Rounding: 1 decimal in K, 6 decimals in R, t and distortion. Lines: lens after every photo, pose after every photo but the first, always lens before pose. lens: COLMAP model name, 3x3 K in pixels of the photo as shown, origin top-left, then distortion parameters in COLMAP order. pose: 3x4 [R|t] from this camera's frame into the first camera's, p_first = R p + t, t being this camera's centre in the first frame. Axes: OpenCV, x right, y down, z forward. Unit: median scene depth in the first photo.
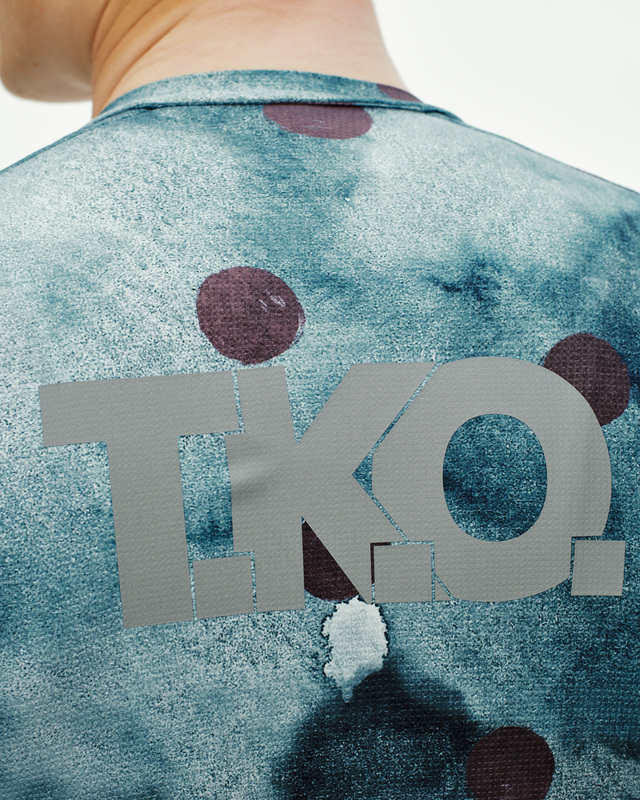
lens RADIAL K [[1676.1, 0, 320.0], [0, 1676.1, 400.0], [0, 0, 1]] dist [-0.243222, -0.099946]
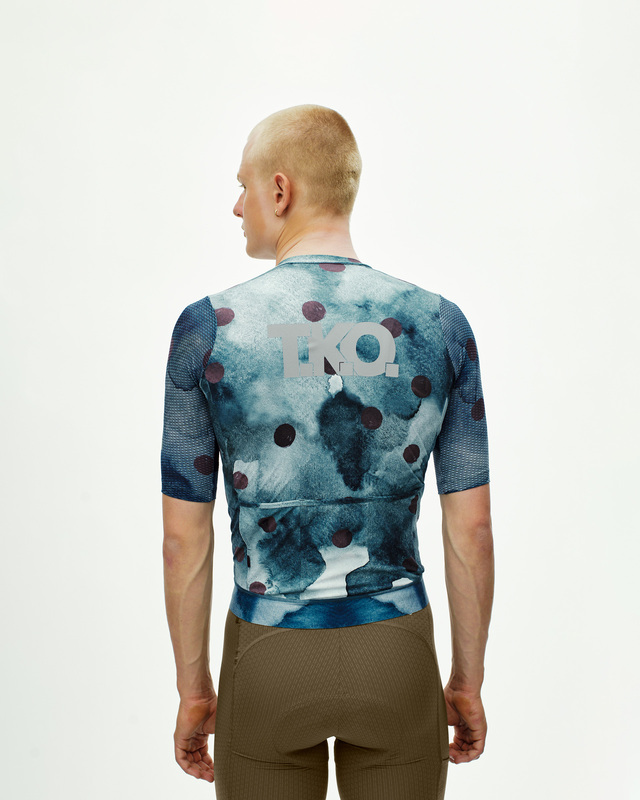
lens RADIAL K [[1676.1, 0, 320.0], [0, 1676.1, 400.0], [0, 0, 1]] dist [-0.243222, -0.099946]
pose [[0.997679, 0.018556, -0.065516, 0.268220], [-0.022908, 0.997536, -0.066315, 0.474730], [0.064124, 0.067662, 0.995646, -3.387462]]
